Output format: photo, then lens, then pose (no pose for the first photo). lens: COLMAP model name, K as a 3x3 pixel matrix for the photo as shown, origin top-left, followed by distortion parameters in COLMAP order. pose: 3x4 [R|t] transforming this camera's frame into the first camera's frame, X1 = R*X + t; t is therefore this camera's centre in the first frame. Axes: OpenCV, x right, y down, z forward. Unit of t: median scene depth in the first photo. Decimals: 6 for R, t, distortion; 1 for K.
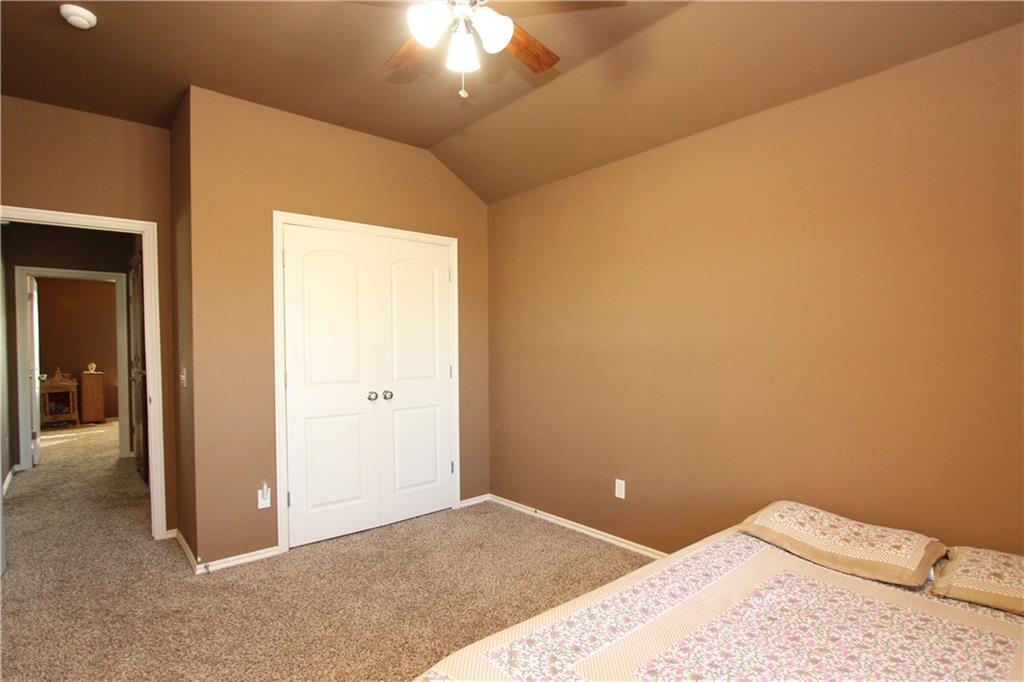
lens RADIAL K [[525.0, 0, 512.0], [0, 525.0, 341.0], [0, 0, 1]] dist [-0.023435, 0.000185]
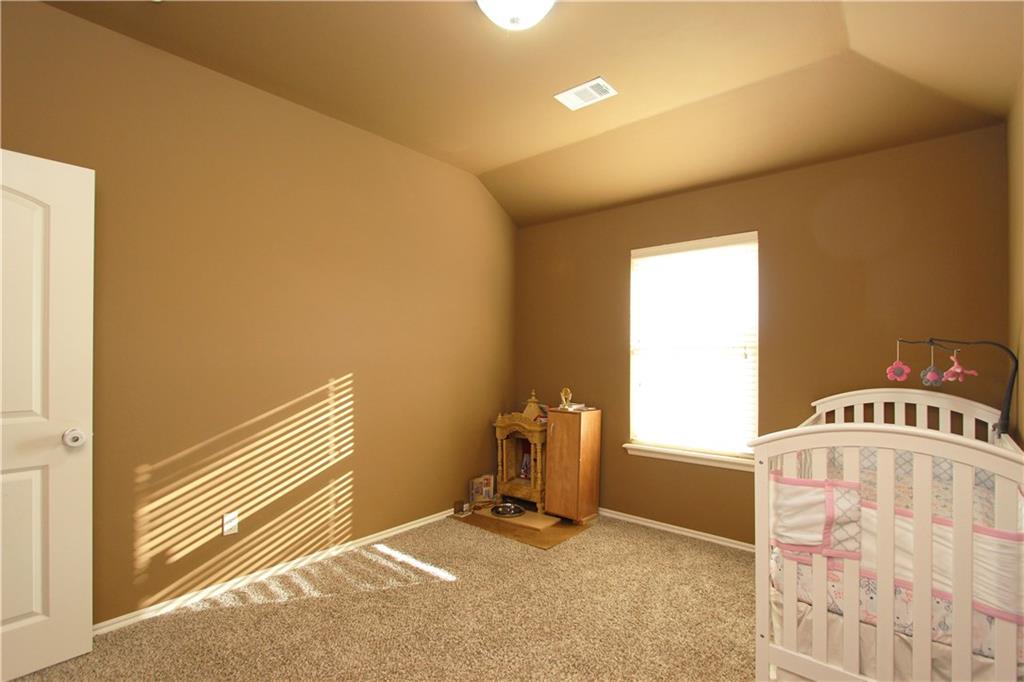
lens RADIAL K [[471.9, 0, 513.7], [0, 471.9, 348.6], [0, 0, 1]] dist [-0.019320, 0.000700]
pose [[0.143956, -0.001282, -0.989583, -0.398298], [-0.000725, 0.999999, -0.001401, 0.007813], [0.989584, 0.000920, 0.143955, 0.892366]]
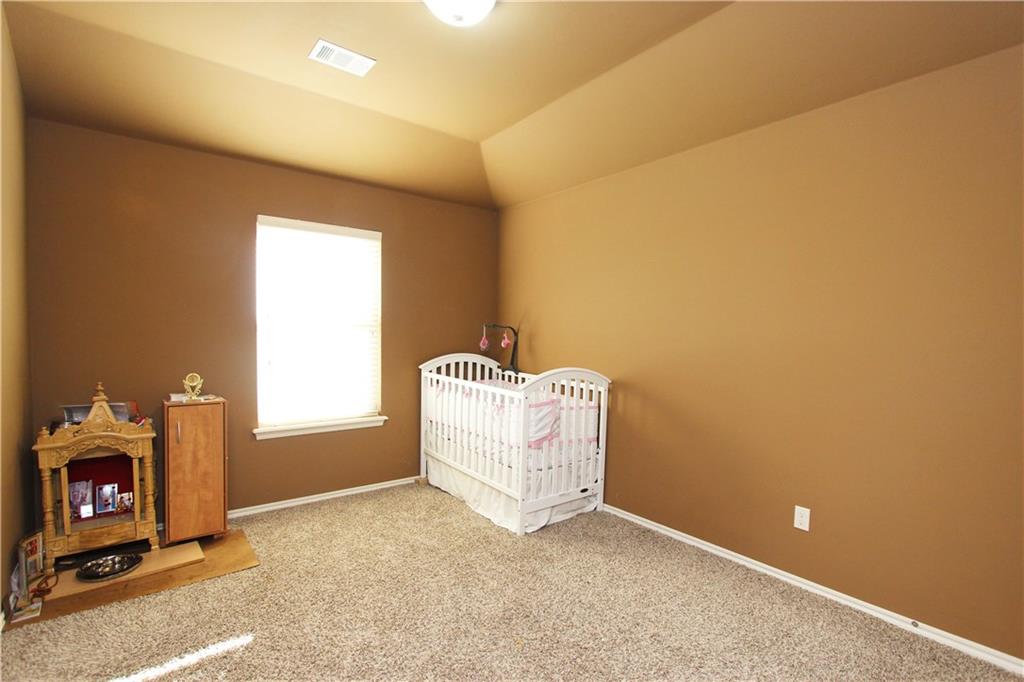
lens RADIAL K [[469.7, 0, 512.0], [0, 469.7, 341.0], [0, 0, 1]] dist [-0.023152, -0.000204]
pose [[0.998663, 0.023746, -0.045906, -0.577348], [-0.022927, 0.999570, 0.018287, 0.009371], [0.046321, -0.017210, 0.998778, 0.688049]]
